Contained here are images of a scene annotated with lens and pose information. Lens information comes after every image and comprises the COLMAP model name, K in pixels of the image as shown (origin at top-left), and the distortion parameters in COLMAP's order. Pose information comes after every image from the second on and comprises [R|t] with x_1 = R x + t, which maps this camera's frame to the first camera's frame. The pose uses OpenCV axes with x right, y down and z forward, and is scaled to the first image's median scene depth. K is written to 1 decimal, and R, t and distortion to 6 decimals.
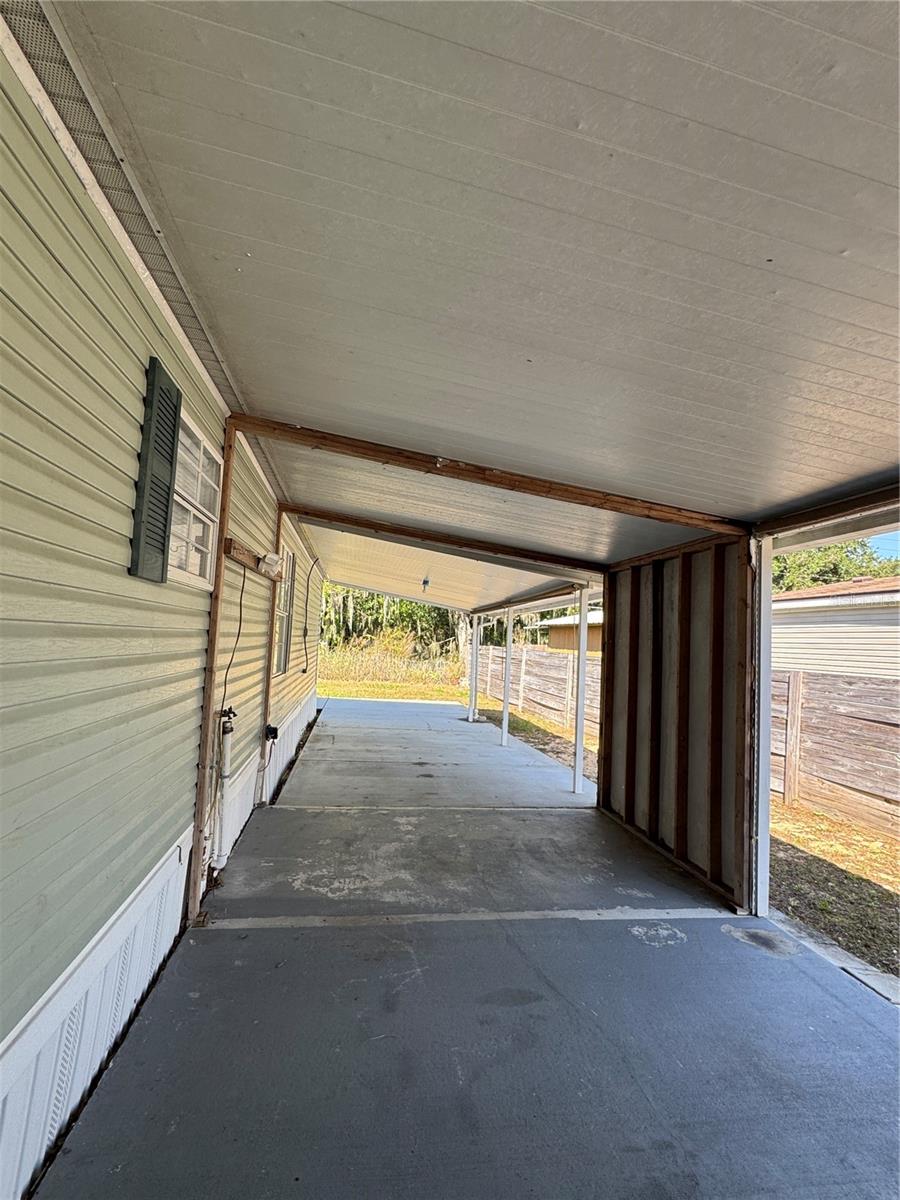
lens RADIAL K [[563.5, 0, 450.0], [0, 563.5, 600.0], [0, 0, 1]] dist [-0.001620, -0.000244]
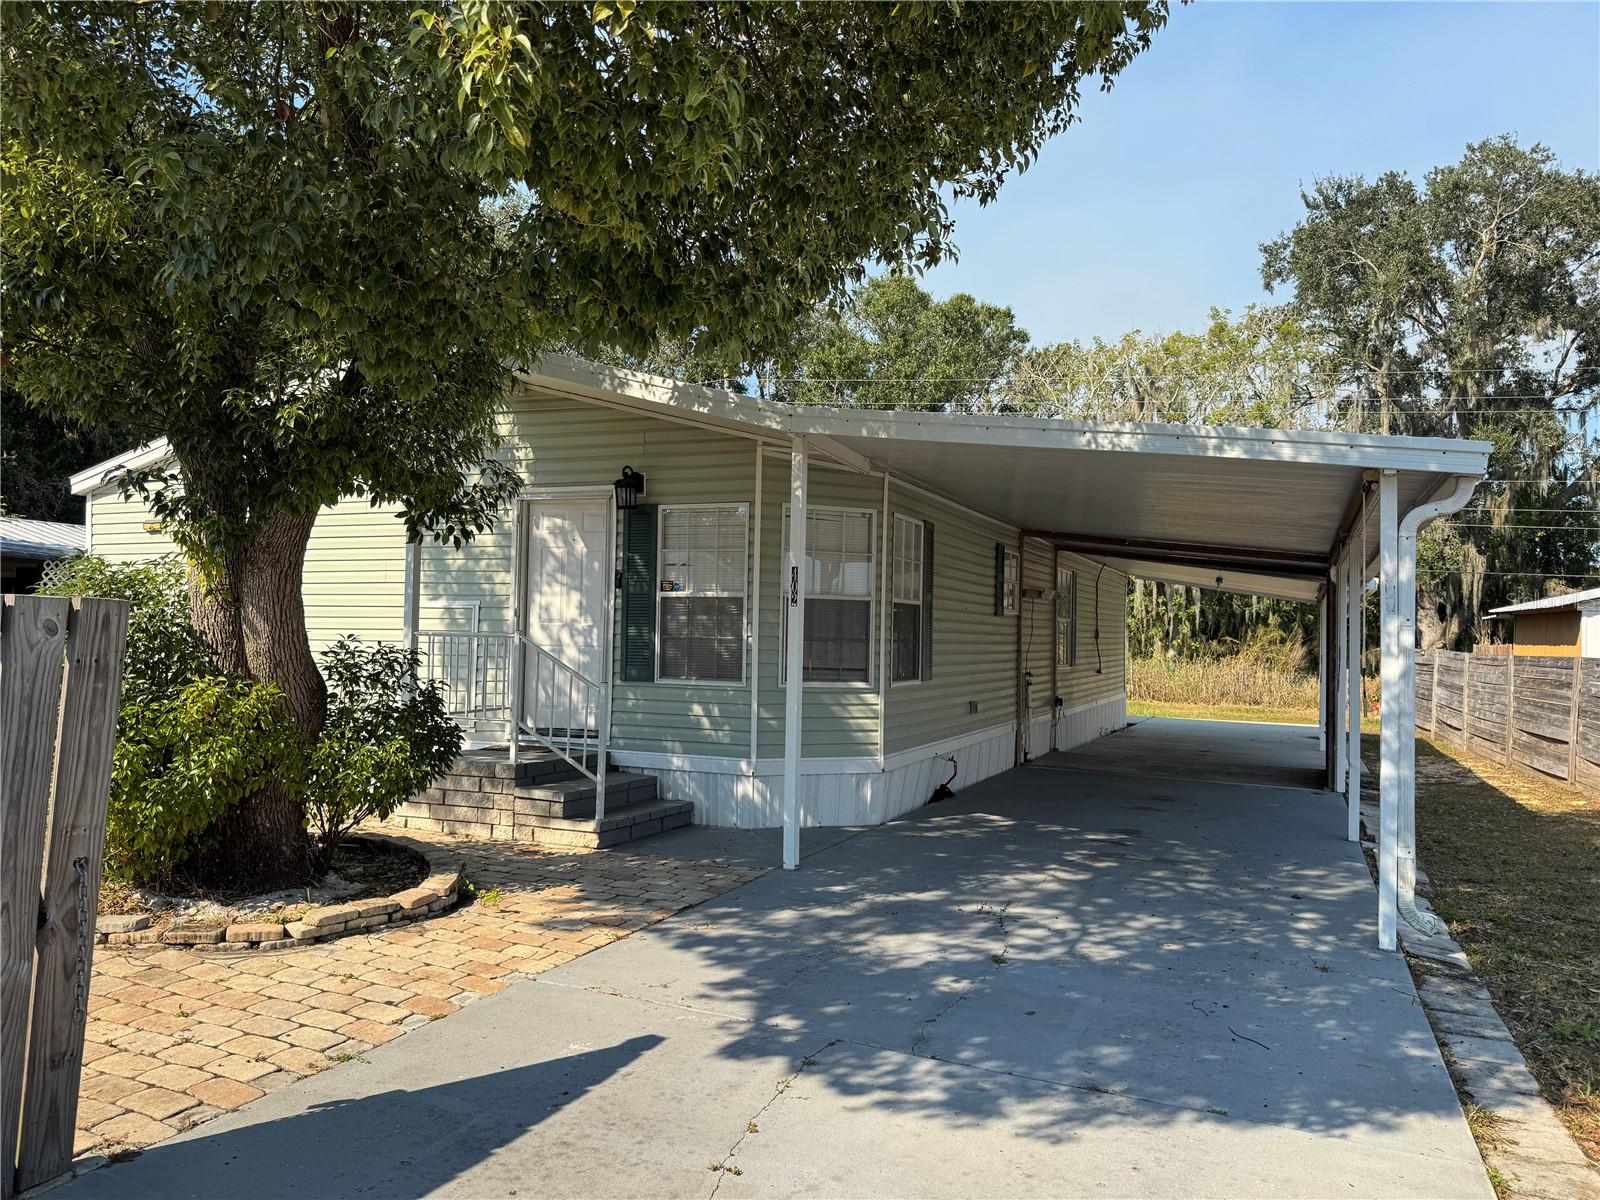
lens RADIAL K [[1105.7, 0, 800.0], [0, 1105.7, 600.0], [0, 0, 1]] dist [0.103279, -0.119503]
pose [[0.837685, -0.049520, -0.543903, 0.731132], [0.060913, 0.998139, 0.002938, -0.083242], [0.542746, -0.035592, 0.839143, -1.850494]]
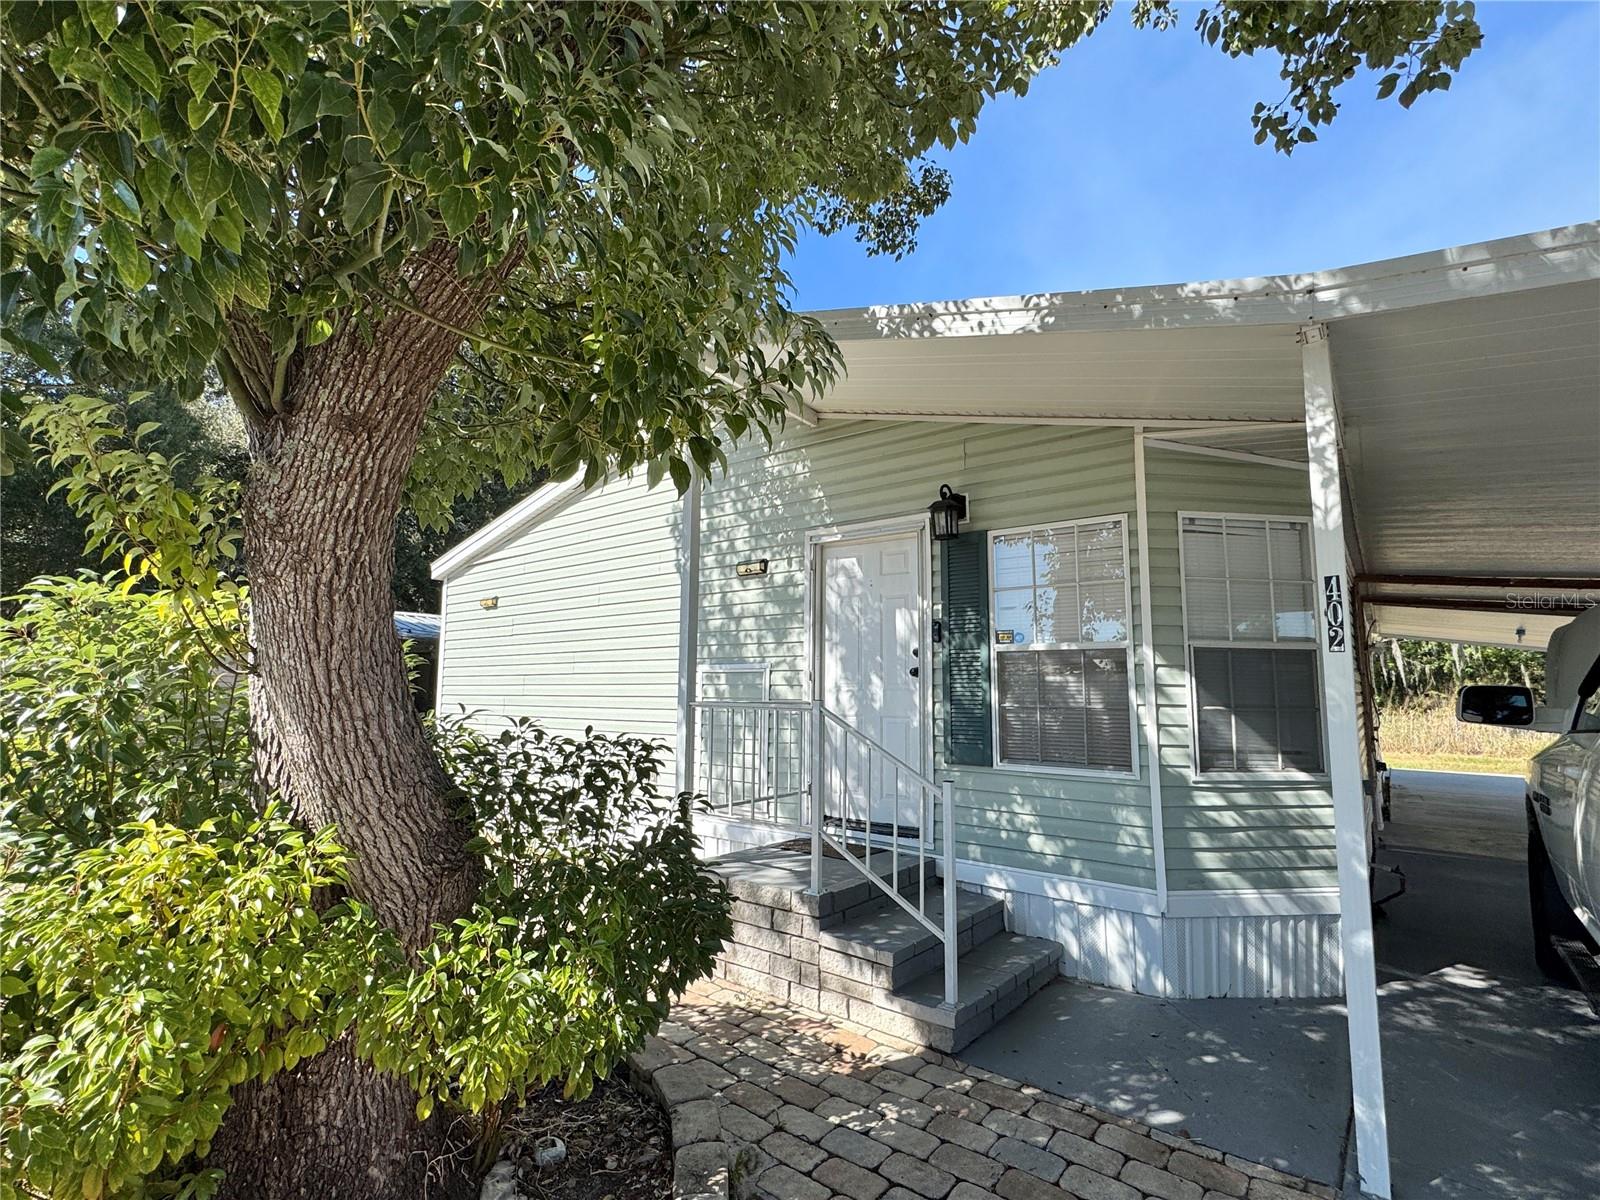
lens RADIAL K [[751.4, 0, 800.0], [0, 751.4, 600.0], [0, 0, 1]] dist [-0.001620, -0.000244]
pose [[0.675021, -0.131692, -0.725951, 0.122645], [0.078550, 0.991176, -0.106767, -0.080518], [0.733605, 0.015046, 0.679409, -1.305468]]
